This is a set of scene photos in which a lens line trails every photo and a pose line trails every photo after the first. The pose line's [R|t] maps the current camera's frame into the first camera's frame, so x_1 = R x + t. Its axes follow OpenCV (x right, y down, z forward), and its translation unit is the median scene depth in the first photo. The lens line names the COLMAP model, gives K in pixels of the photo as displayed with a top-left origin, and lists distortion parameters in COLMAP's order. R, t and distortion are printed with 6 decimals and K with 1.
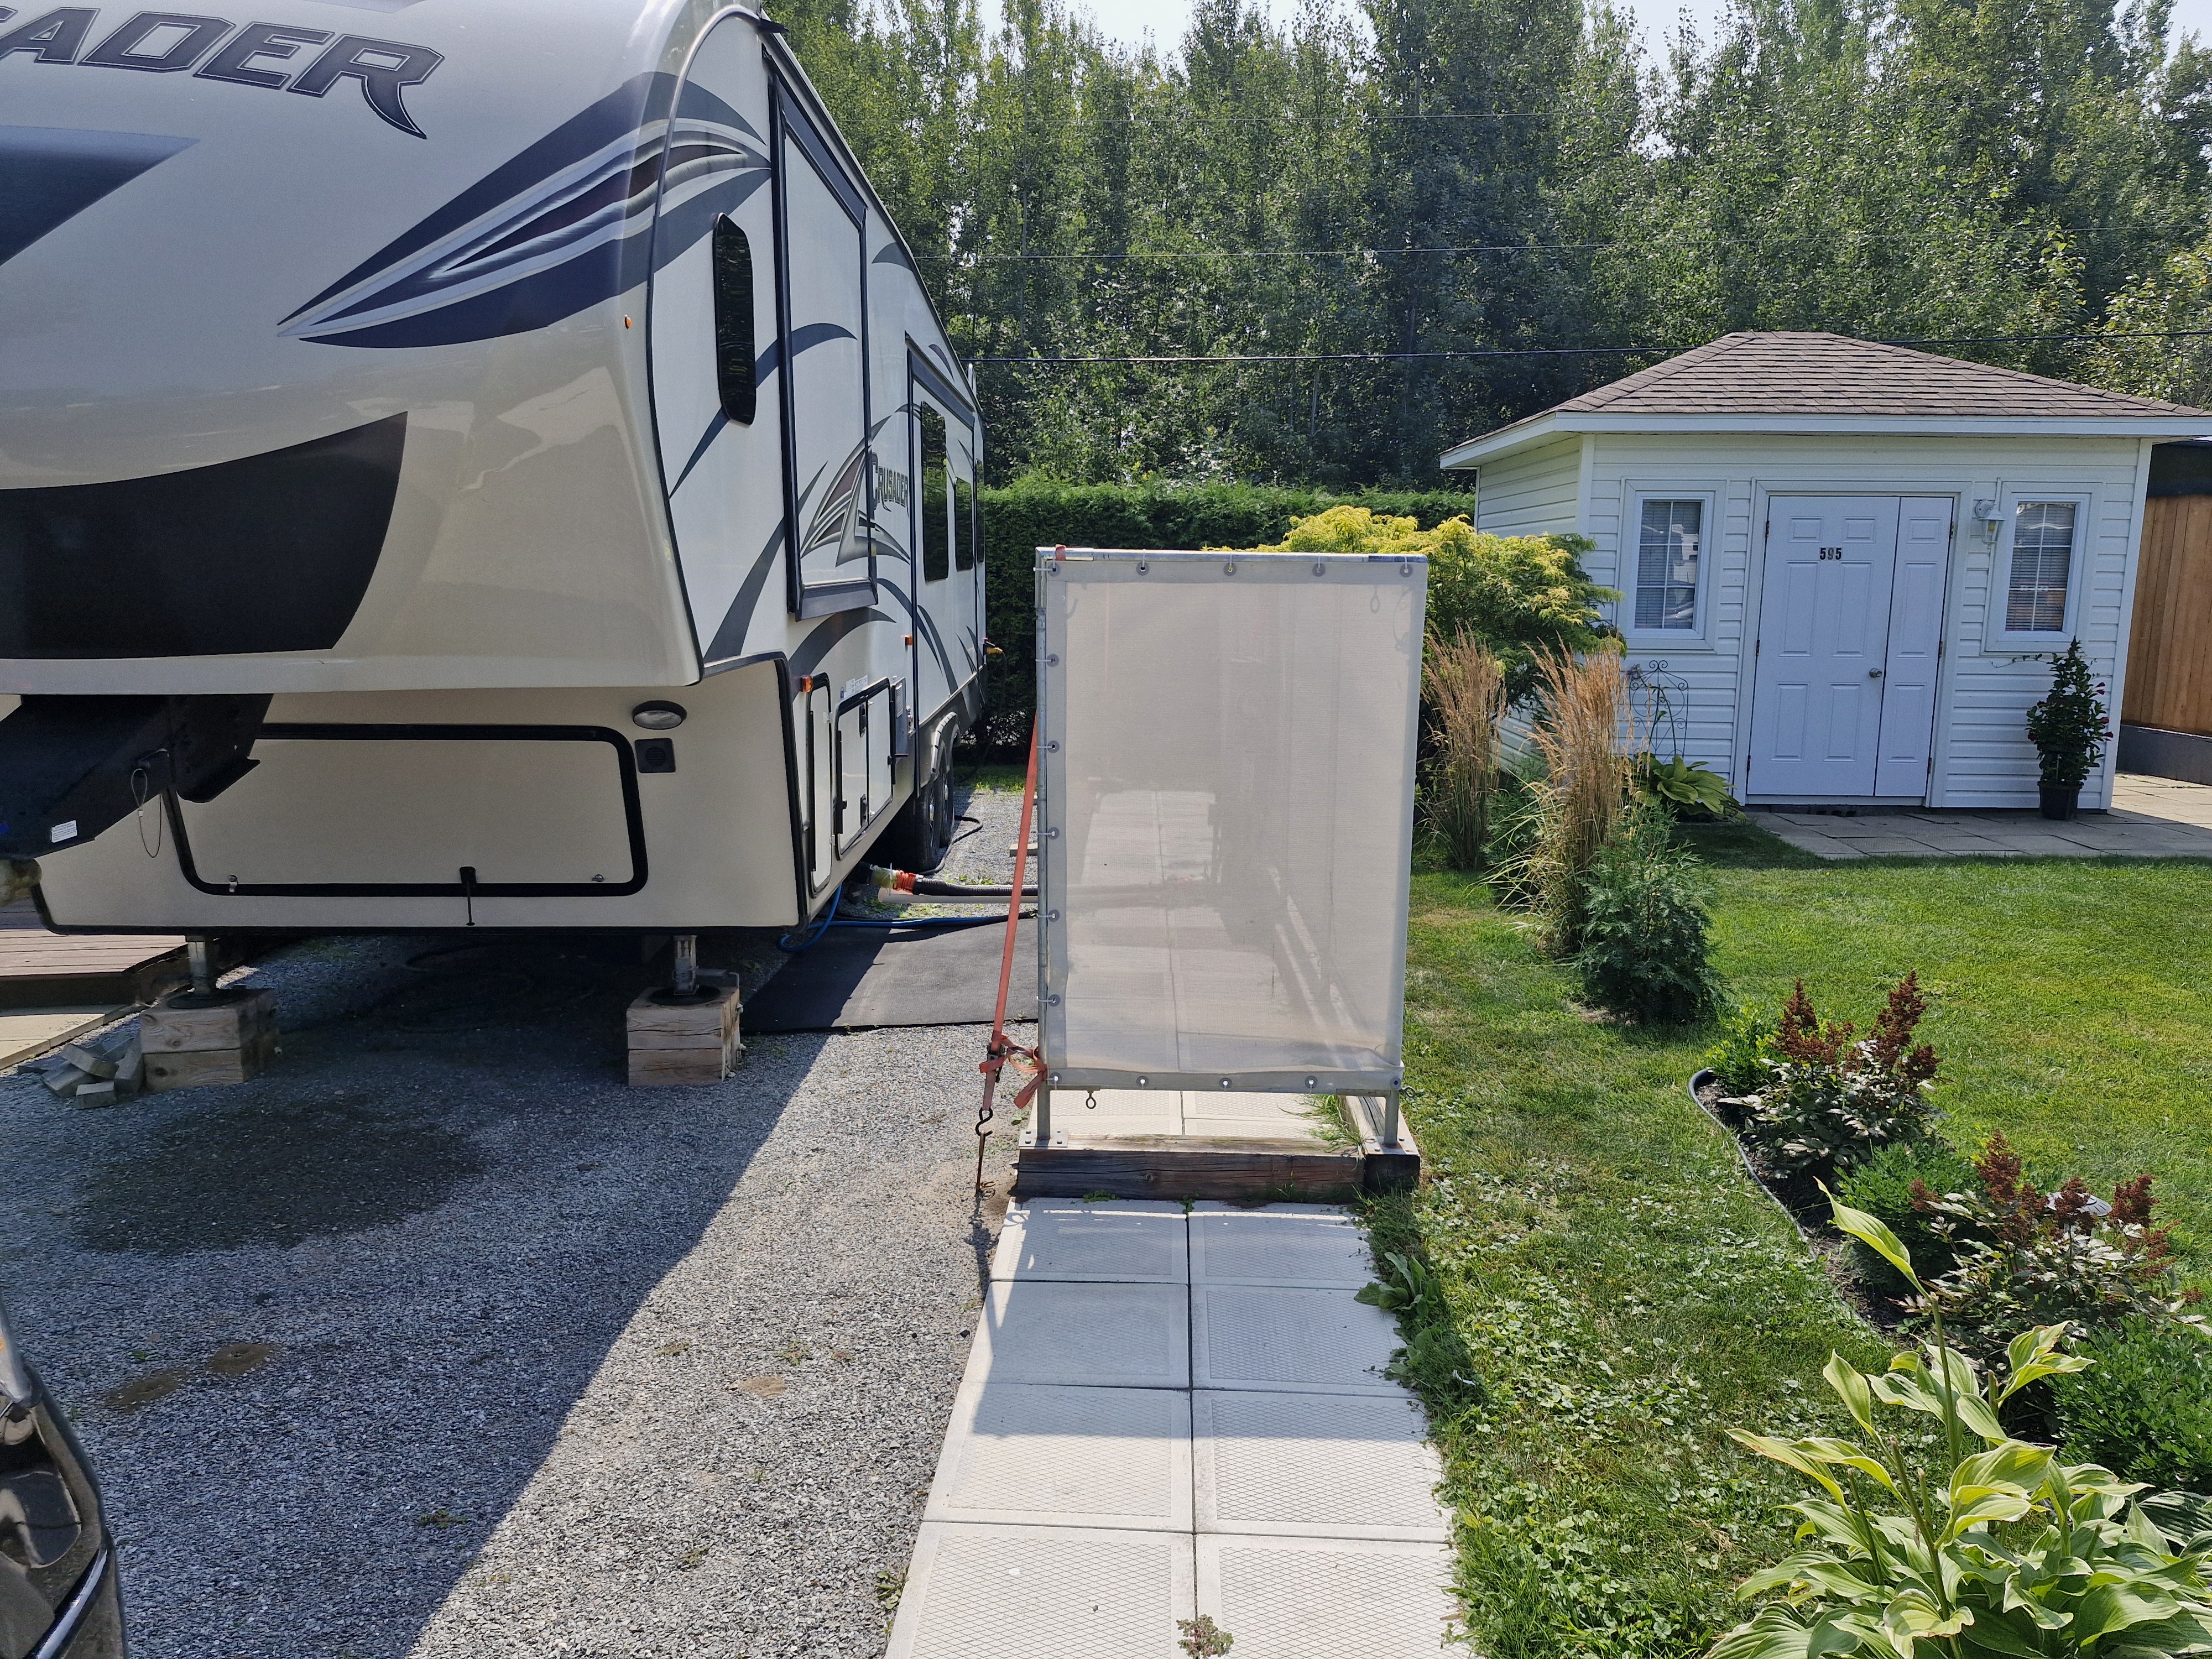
lens RADIAL K [[1547.5, 0, 1148.0], [0, 1547.5, 803.3], [0, 0, 1]] dist [0.092343, -0.077092]
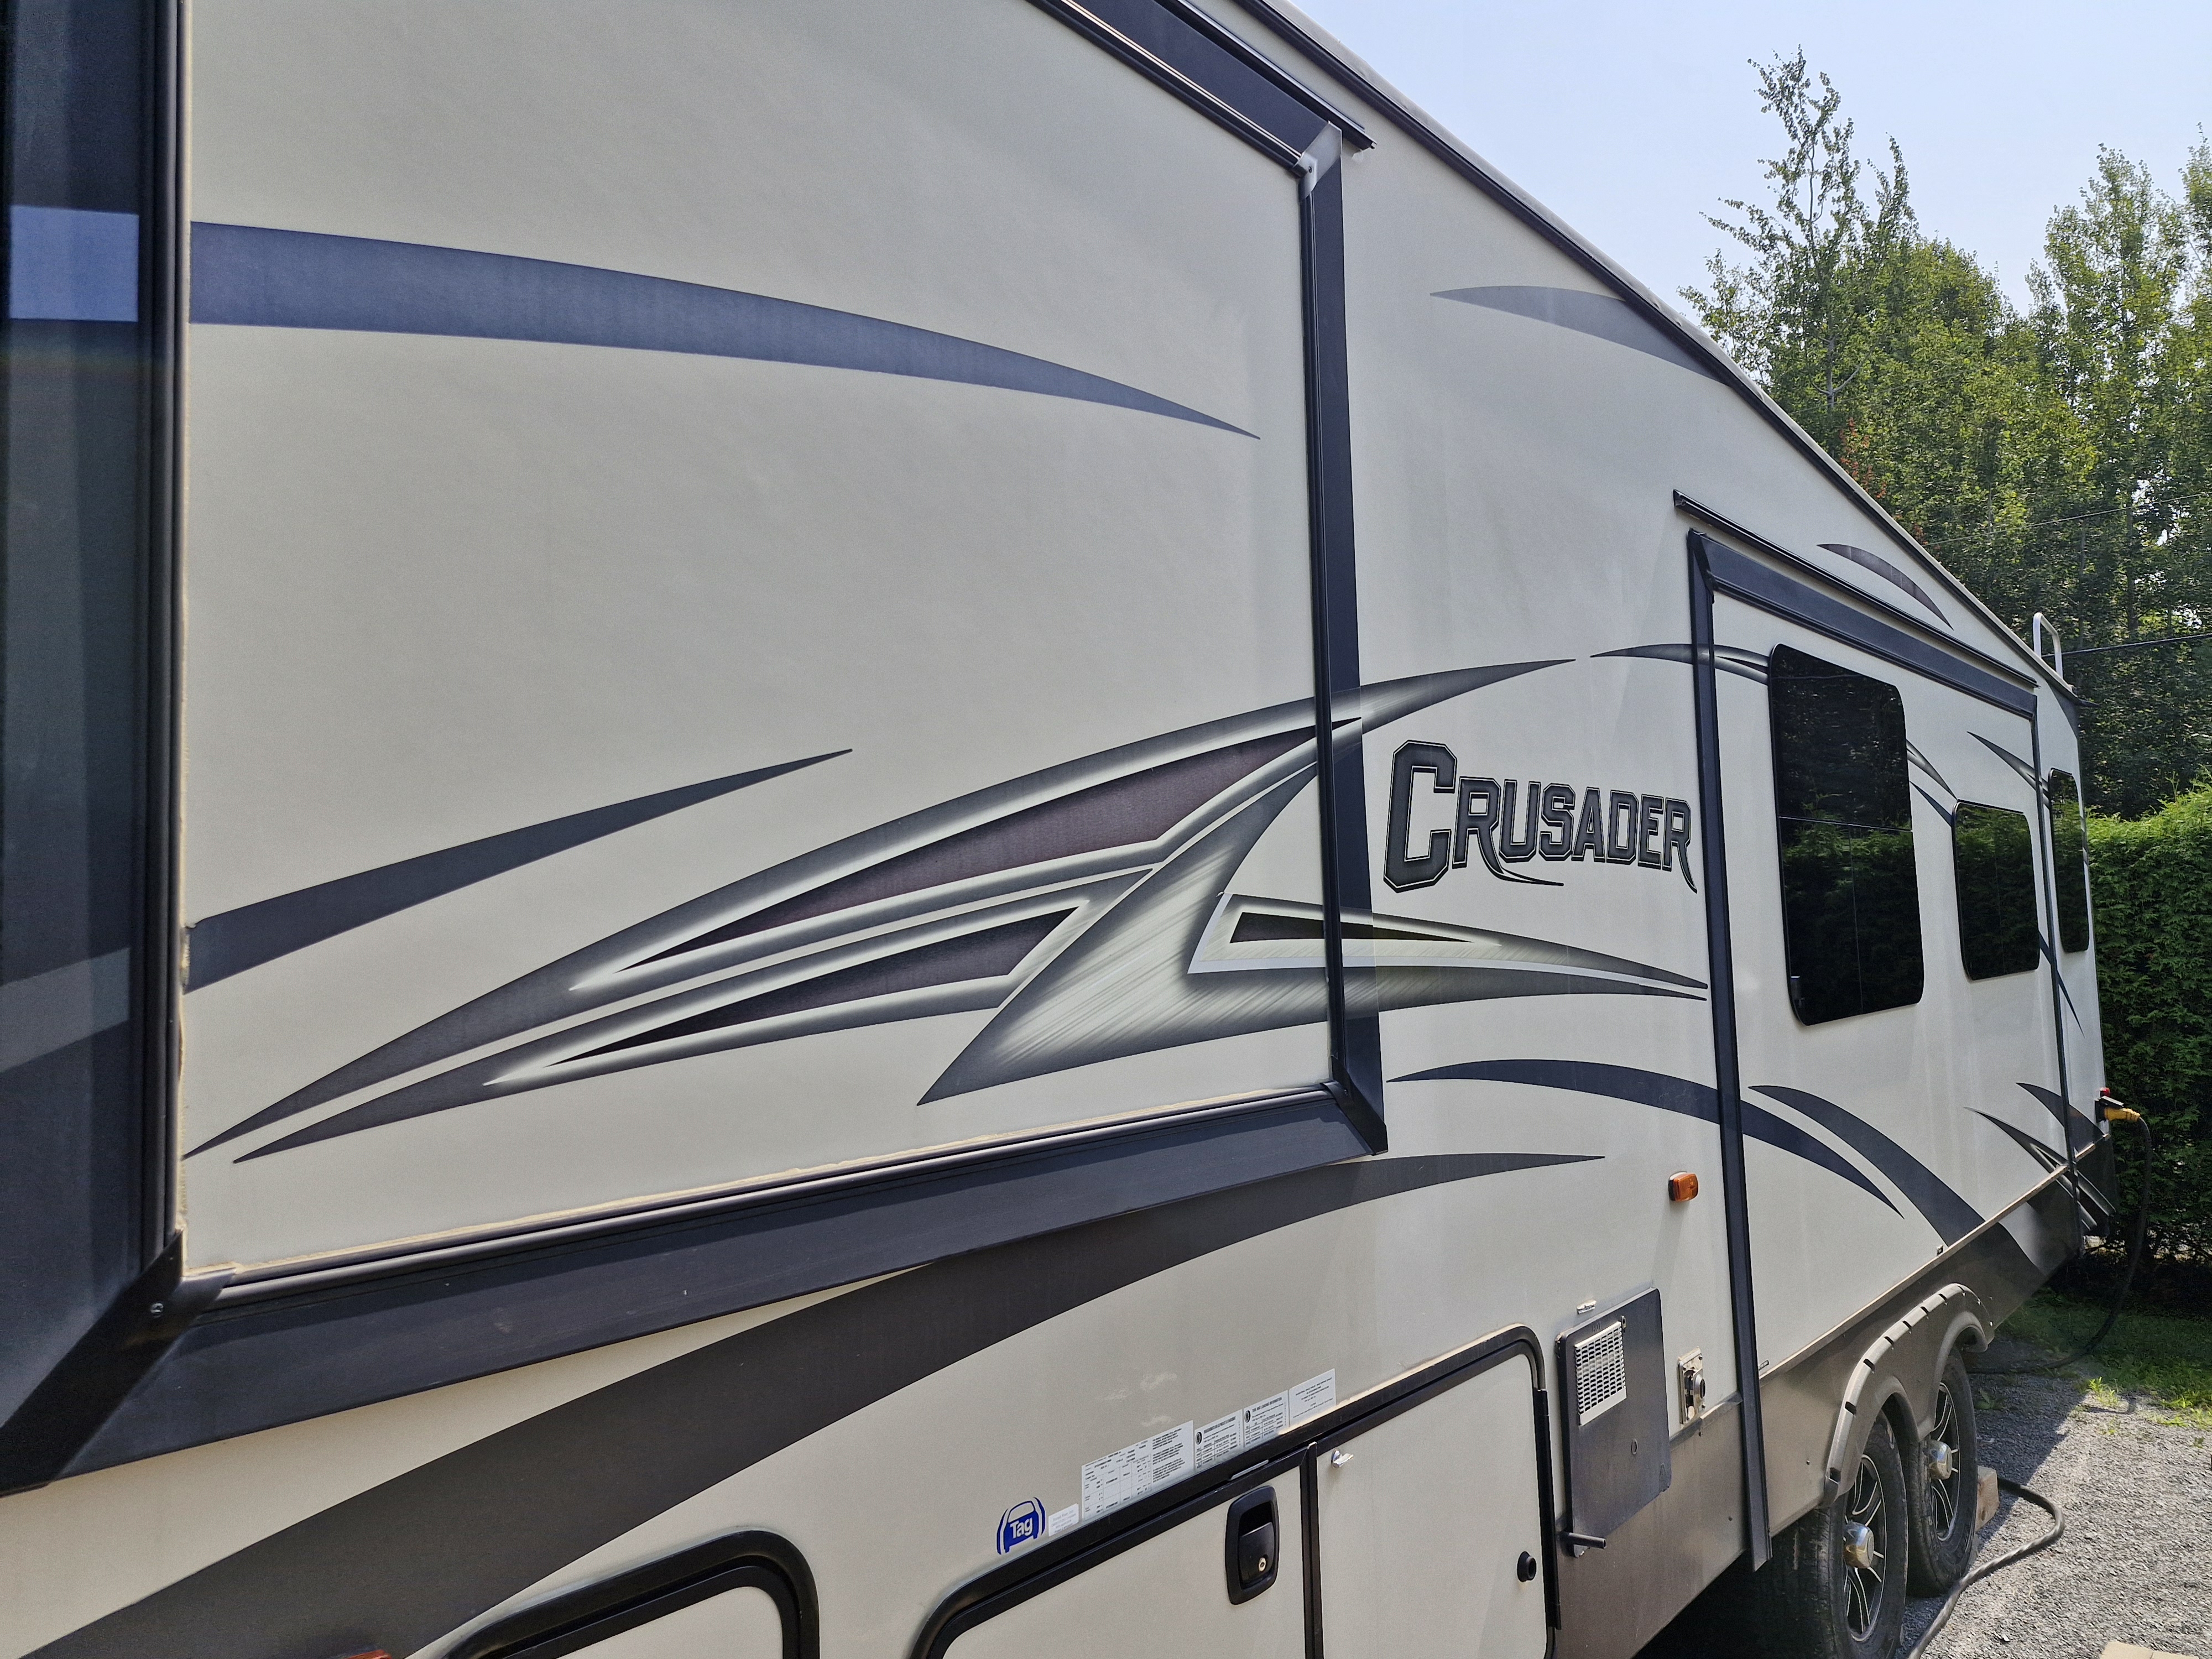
lens RADIAL K [[1546.6, 0, 1102.2], [0, 1546.6, 817.9], [0, 0, 1]] dist [0.089371, -0.082376]
pose [[0.744006, -0.081909, -0.663133, 0.010313], [-0.069229, 0.977667, -0.198431, -0.076194], [0.664577, 0.193542, 0.721720, 0.410119]]
